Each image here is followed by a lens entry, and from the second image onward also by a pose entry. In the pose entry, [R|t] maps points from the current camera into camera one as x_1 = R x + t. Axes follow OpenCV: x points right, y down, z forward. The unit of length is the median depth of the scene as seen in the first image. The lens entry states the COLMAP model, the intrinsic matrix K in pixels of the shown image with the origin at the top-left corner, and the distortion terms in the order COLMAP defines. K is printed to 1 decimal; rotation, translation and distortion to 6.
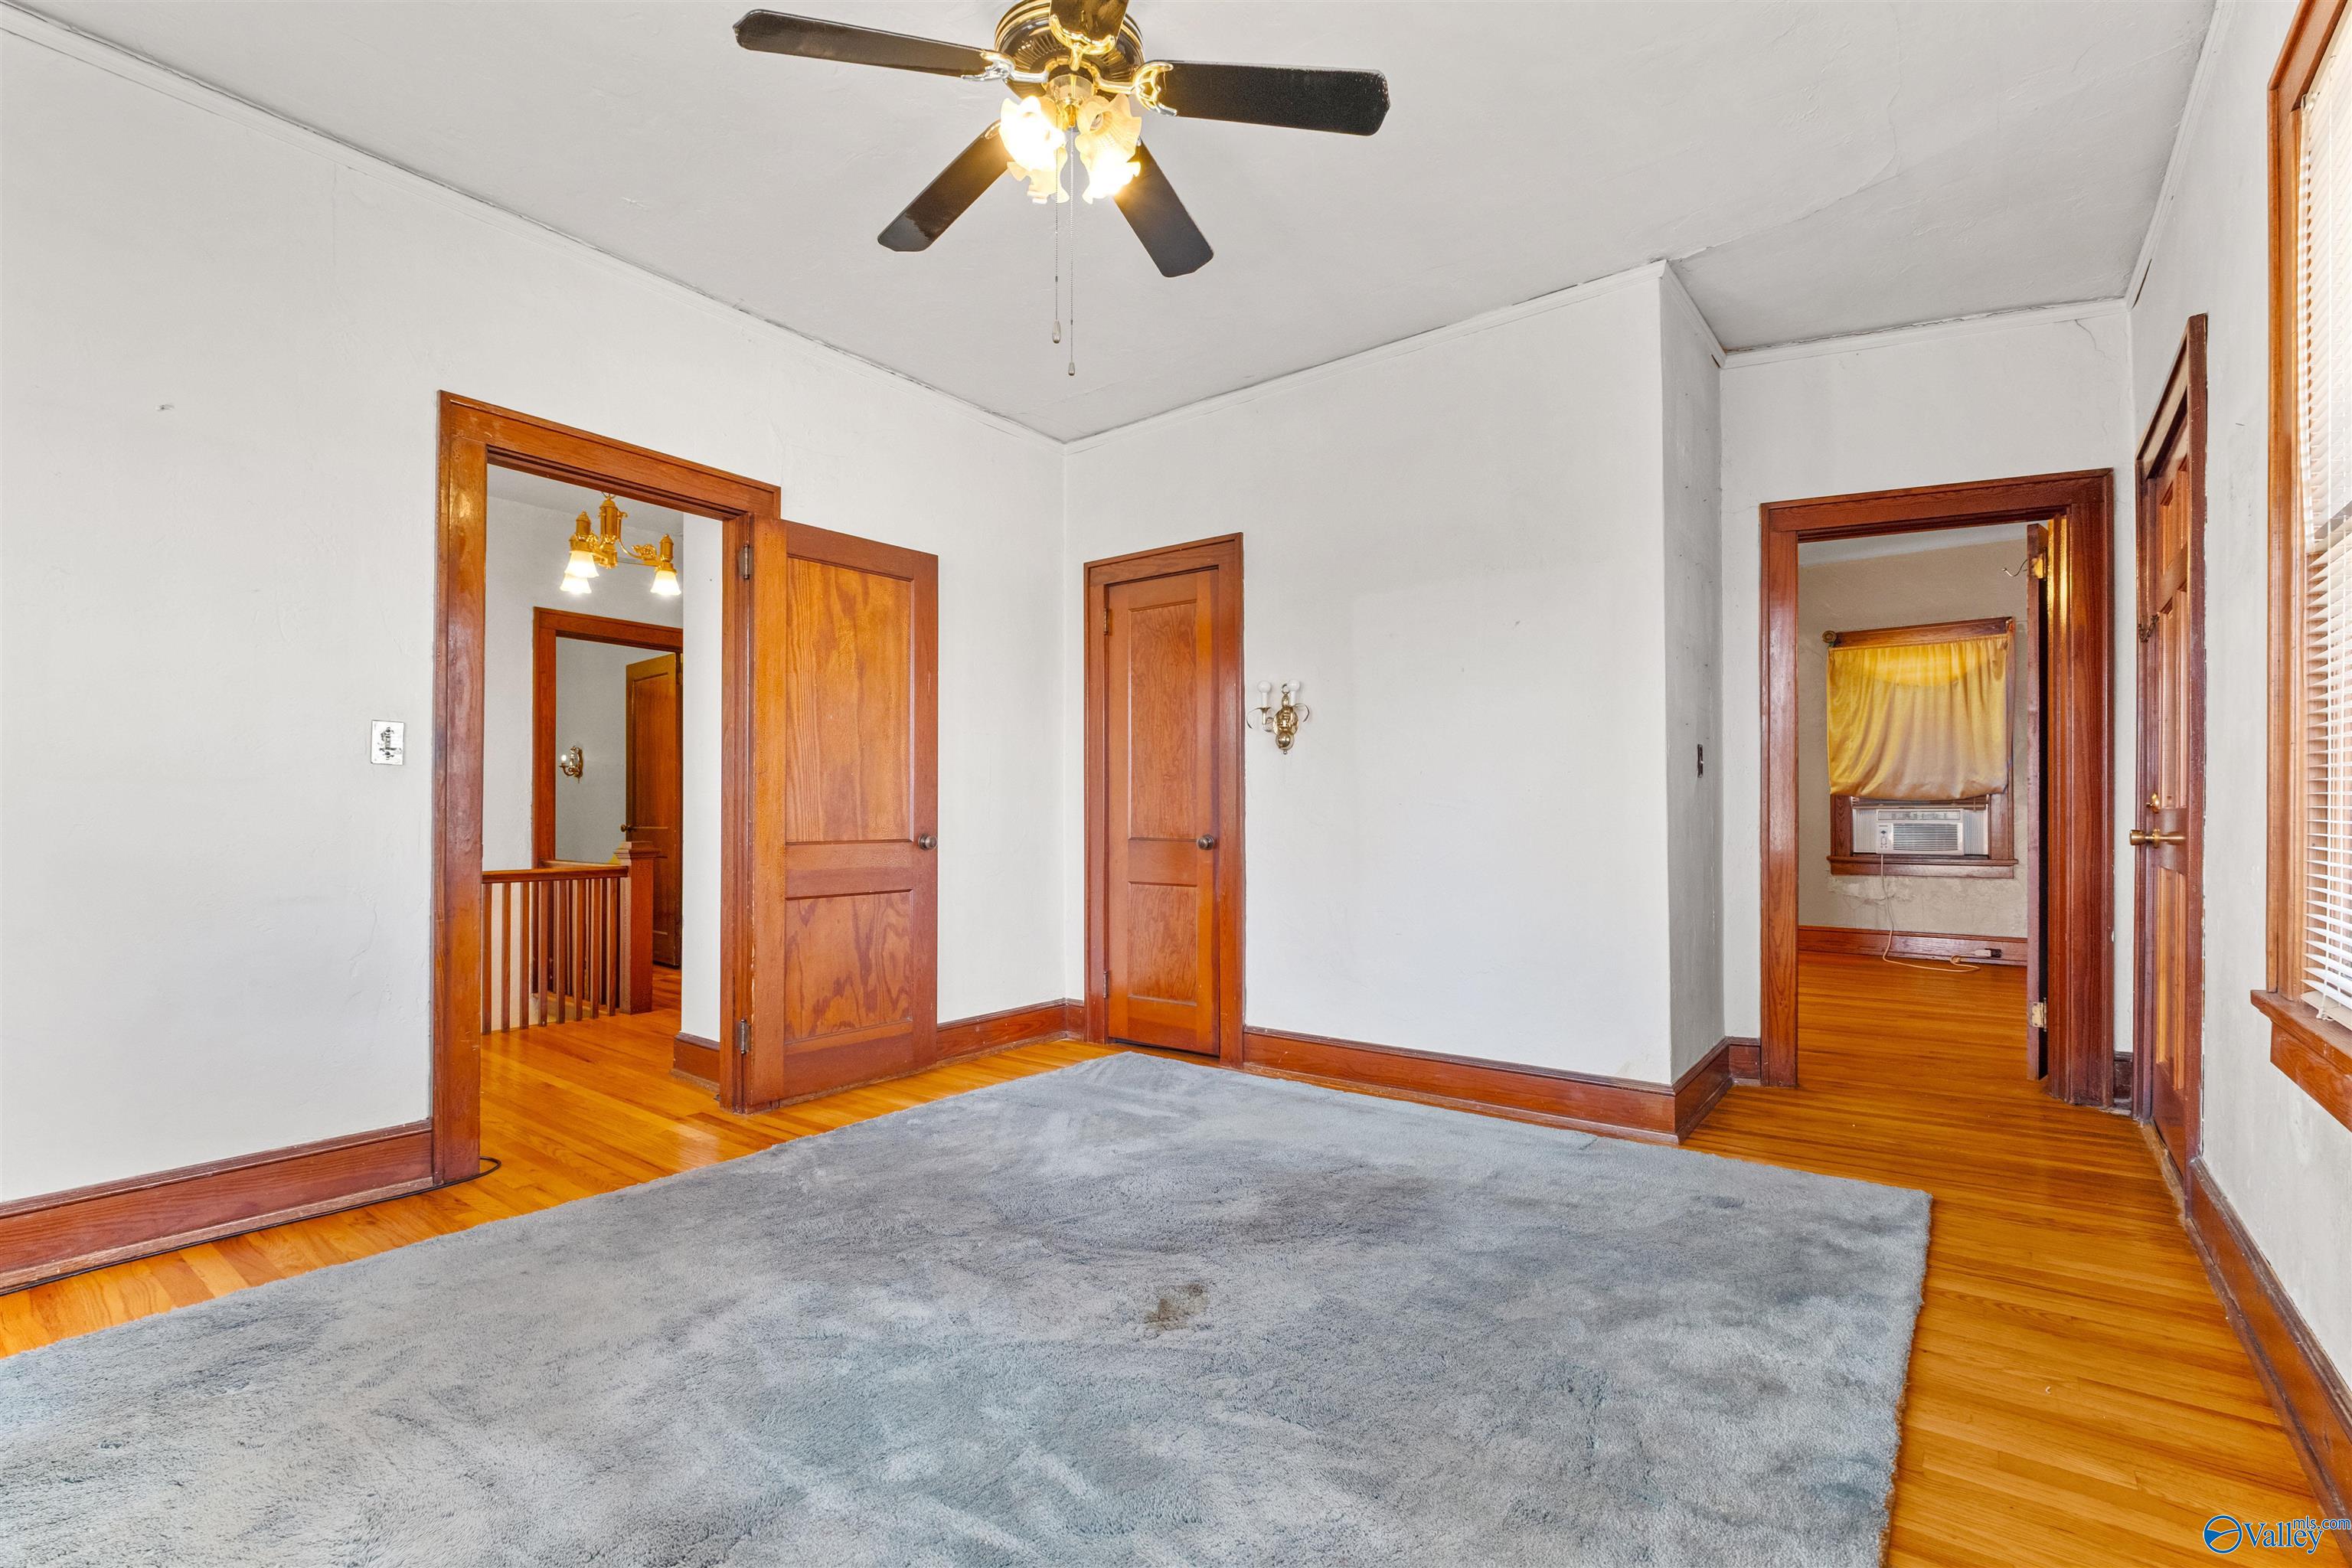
lens RADIAL K [[1034.5, 0, 1177.3], [0, 1034.5, 814.4], [0, 0, 1]] dist [0.000832, -0.000039]
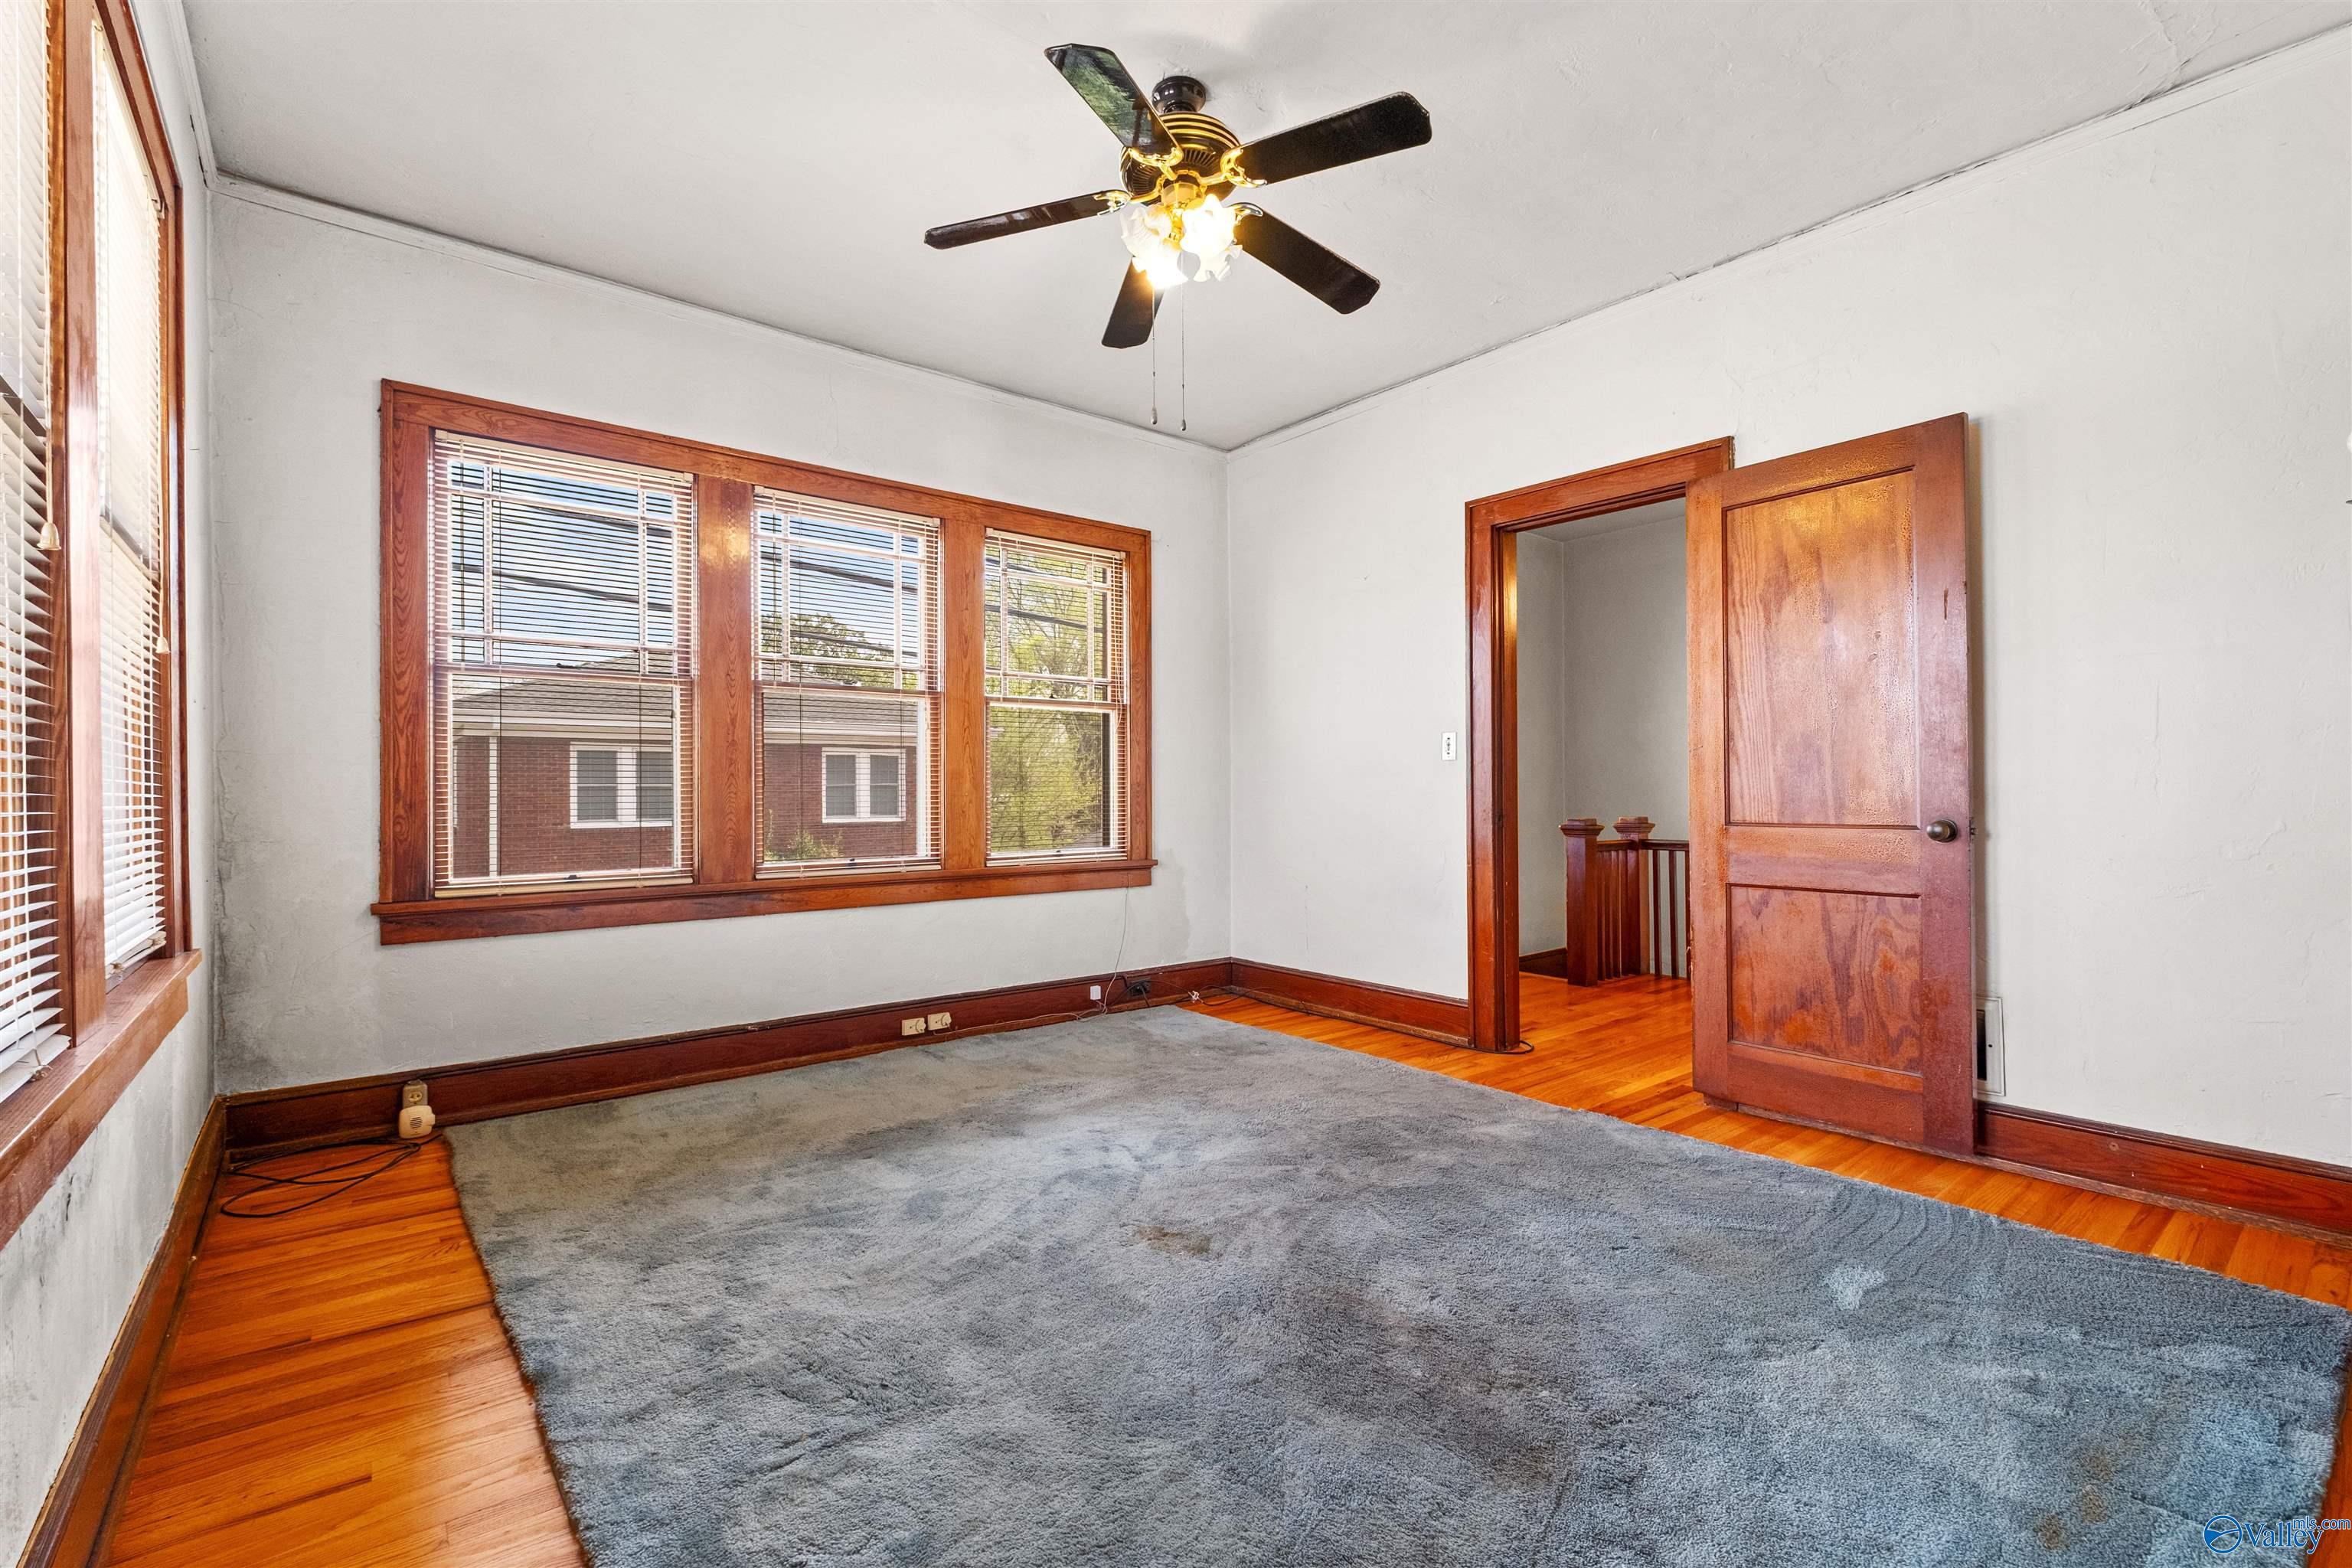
lens RADIAL K [[1034.8, 0, 1186.8], [0, 1034.8, 796.5], [0, 0, 1]] dist [0.000942, -0.001855]
pose [[-0.232673, 0.004867, -0.972543, 0.625038], [0.003495, 0.999985, 0.004168, -0.001509], [0.972549, -0.002429, -0.232687, 0.744118]]
